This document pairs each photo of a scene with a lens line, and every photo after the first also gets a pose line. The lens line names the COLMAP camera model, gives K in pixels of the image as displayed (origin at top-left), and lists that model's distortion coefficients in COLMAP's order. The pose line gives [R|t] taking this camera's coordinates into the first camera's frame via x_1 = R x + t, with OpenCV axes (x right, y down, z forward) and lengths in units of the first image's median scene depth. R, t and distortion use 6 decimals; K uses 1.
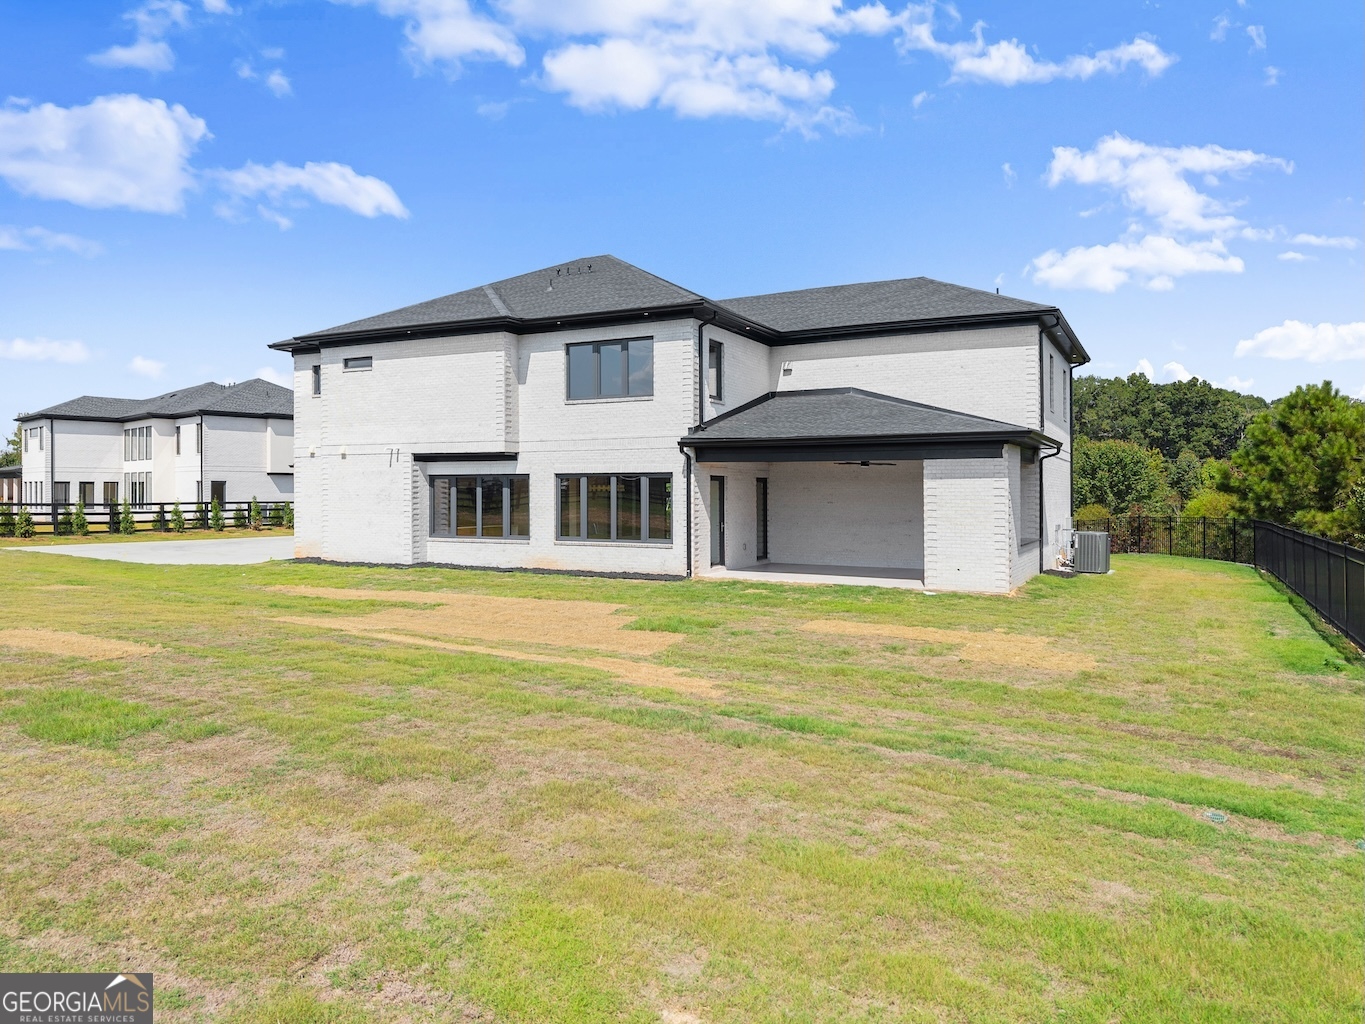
lens RADIAL K [[951.4, 0, 682.5], [0, 951.4, 512.0], [0, 0, 1]] dist [0.023637, -0.000973]
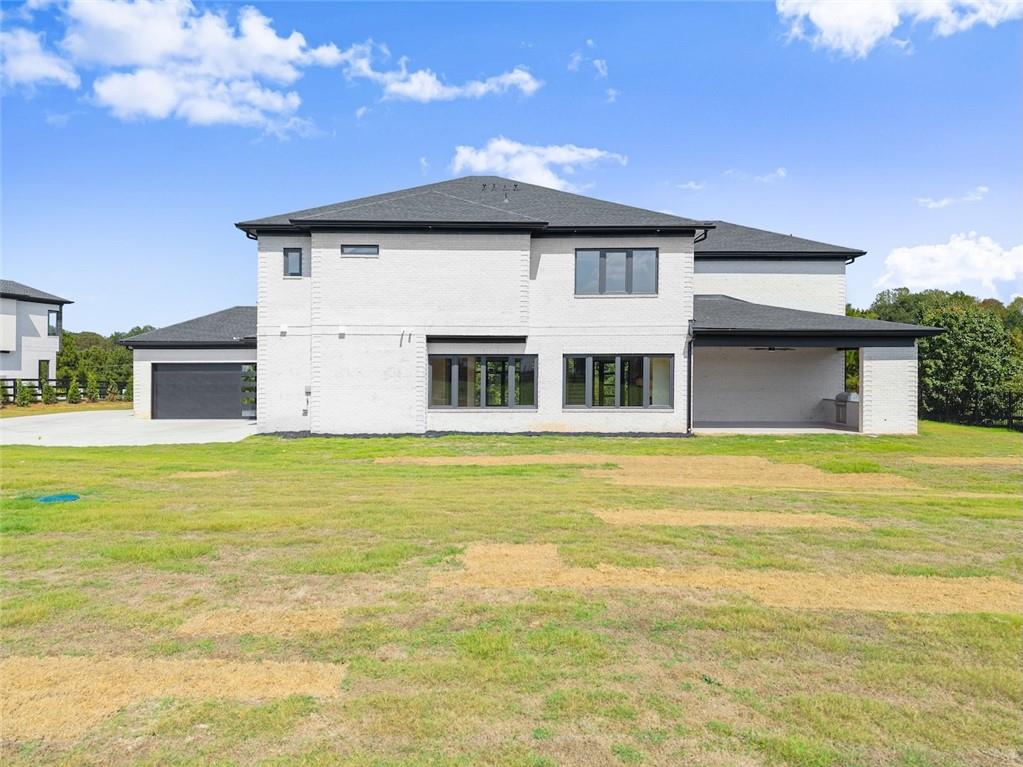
lens RADIAL K [[704.9, 0, 509.3], [0, 704.9, 402.0], [0, 0, 1]] dist [0.073736, -0.160238]
pose [[0.883295, -0.024922, 0.468154, -0.626331], [0.010295, 0.999376, 0.033778, -0.010214], [-0.468704, -0.025016, 0.883001, 0.228264]]
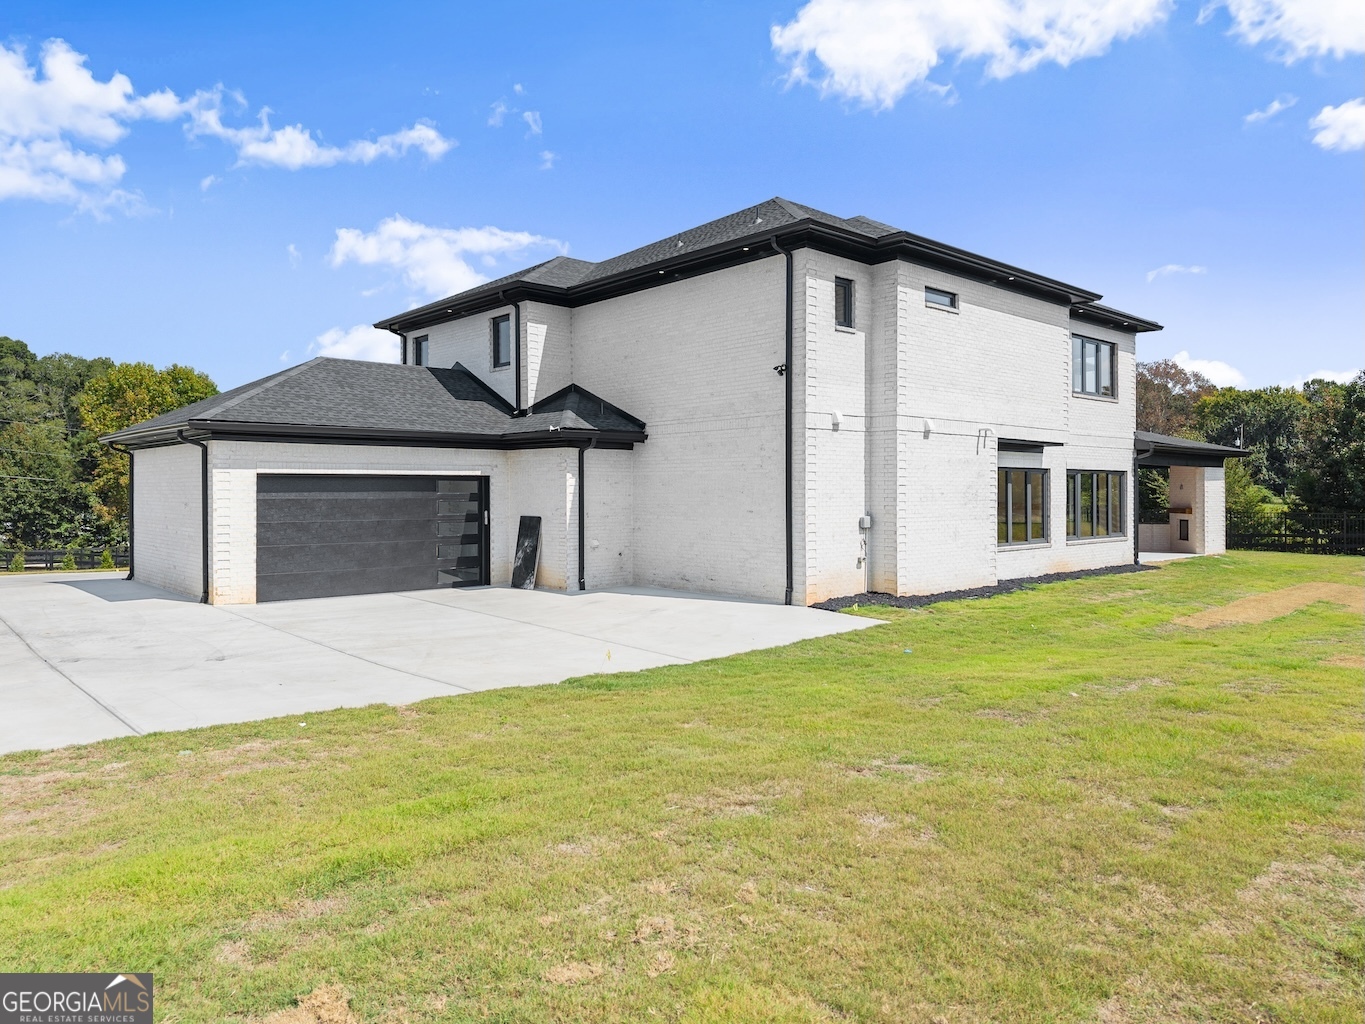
lens RADIAL K [[951.4, 0, 682.5], [0, 951.4, 512.0], [0, 0, 1]] dist [0.023637, -0.000973]
pose [[0.335313, -0.028205, 0.941685, -1.144609], [0.013081, 0.999595, 0.025281, -0.027044], [-0.942016, 0.003842, 0.335546, 1.044368]]
